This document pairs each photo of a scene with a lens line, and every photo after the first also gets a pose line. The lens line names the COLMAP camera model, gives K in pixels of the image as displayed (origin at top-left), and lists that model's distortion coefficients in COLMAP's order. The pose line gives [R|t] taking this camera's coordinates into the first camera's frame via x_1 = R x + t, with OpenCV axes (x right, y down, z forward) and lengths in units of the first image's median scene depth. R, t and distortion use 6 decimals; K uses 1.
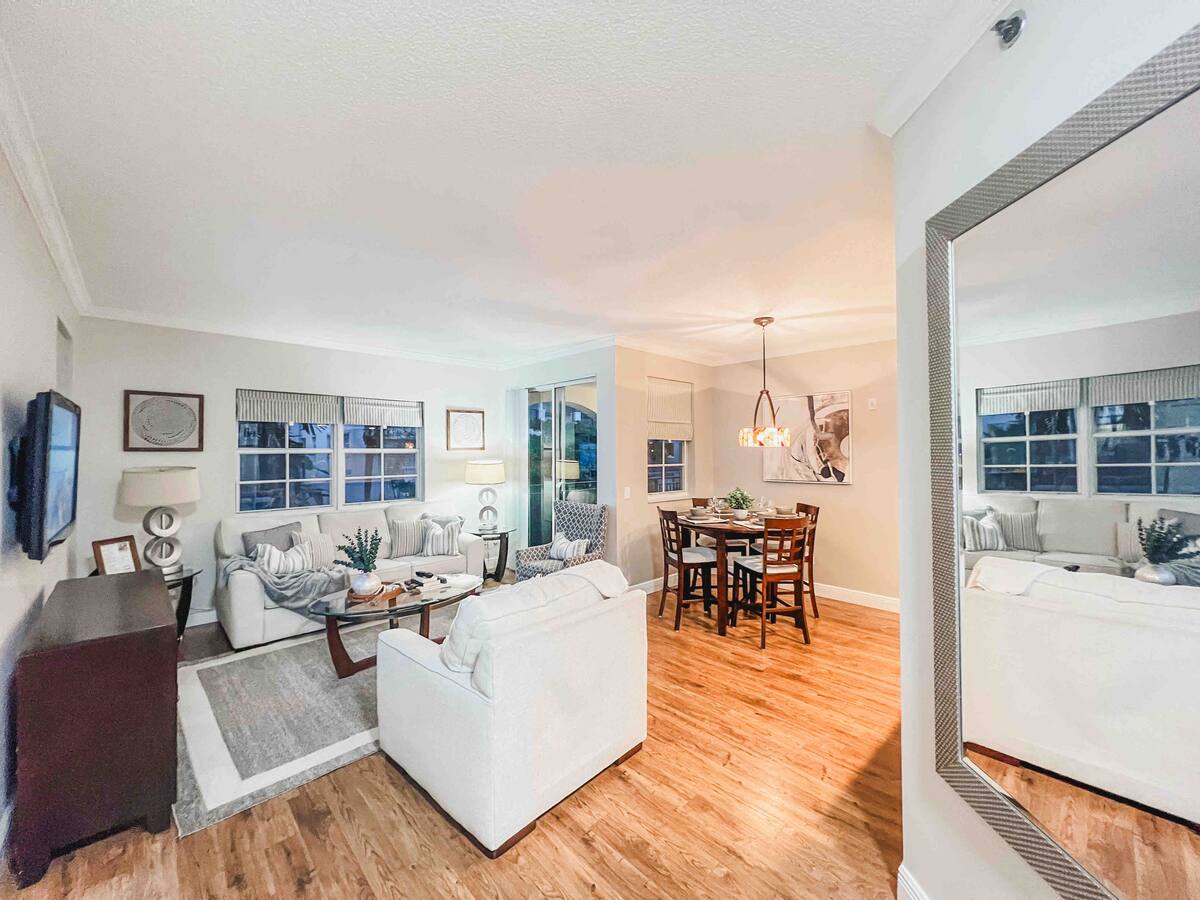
lens RADIAL K [[475.4, 0, 600.0], [0, 475.4, 450.0], [0, 0, 1]] dist [-0.000142, -0.000078]
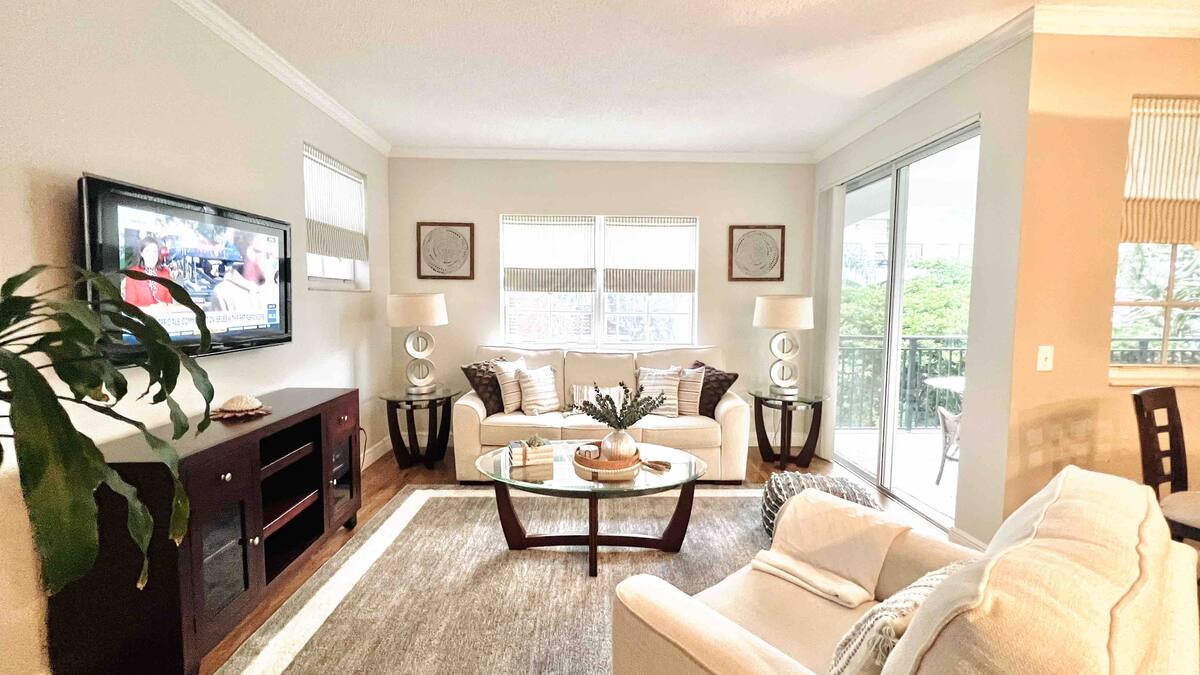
lens RADIAL K [[485.5, 0, 603.4], [0, 485.5, 337.8], [0, 0, 1]] dist [0.000063, 0.000167]
pose [[0.734513, 0.062351, -0.675724, 0.072330], [-0.010698, 0.996710, 0.080341, 0.037997], [0.678510, -0.051782, 0.732764, 0.398557]]
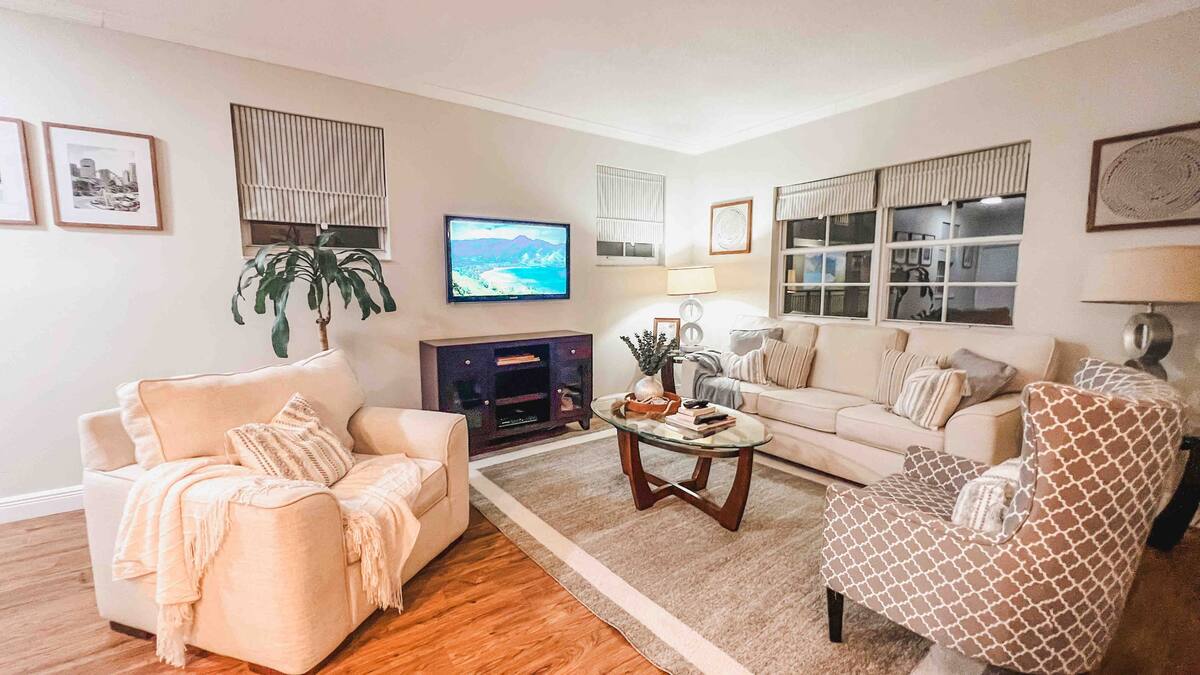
lens RADIAL K [[485.5, 0, 603.4], [0, 485.5, 337.8], [0, 0, 1]] dist [0.000063, 0.000167]
pose [[-0.149307, 0.118102, -0.981712, 0.302338], [0.004841, 0.992917, 0.118713, 0.057822], [0.988779, 0.012973, -0.148821, 0.791442]]
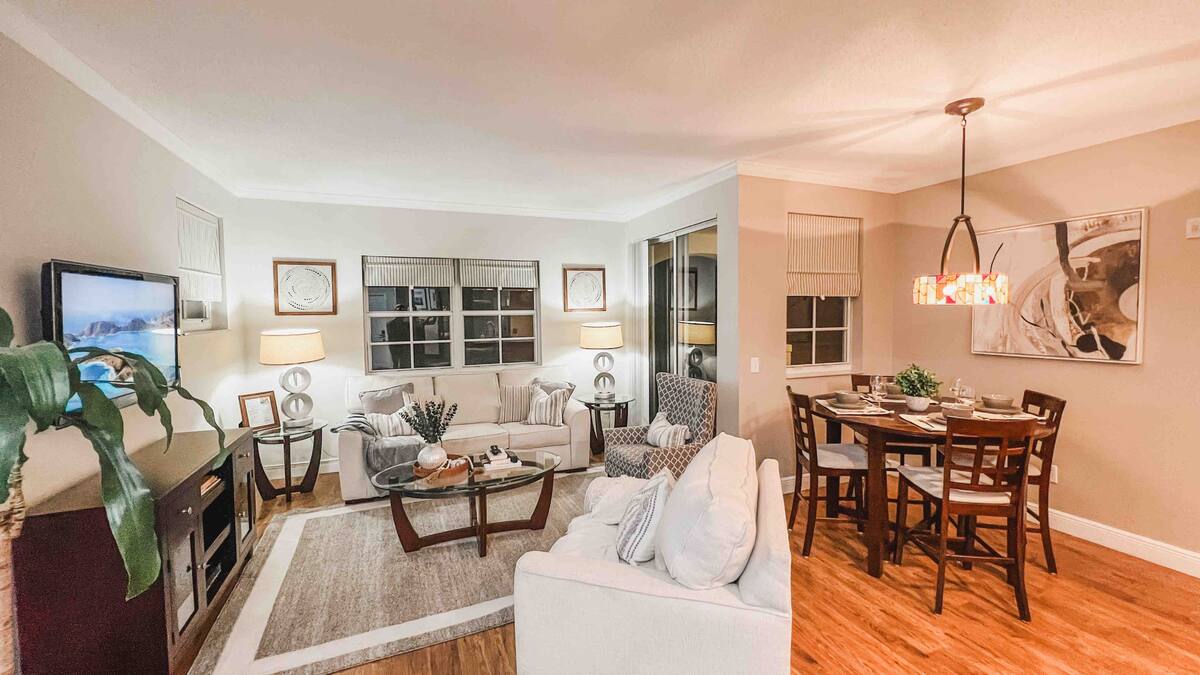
lens RADIAL K [[476.4, 0, 602.3], [0, 476.4, 336.1], [0, 0, 1]] dist [0.000370, 0.000422]
pose [[0.929661, 0.012406, -0.368207, 0.124113], [0.009070, 0.998359, 0.056538, -0.004846], [0.368304, -0.055901, 0.928023, 0.198430]]
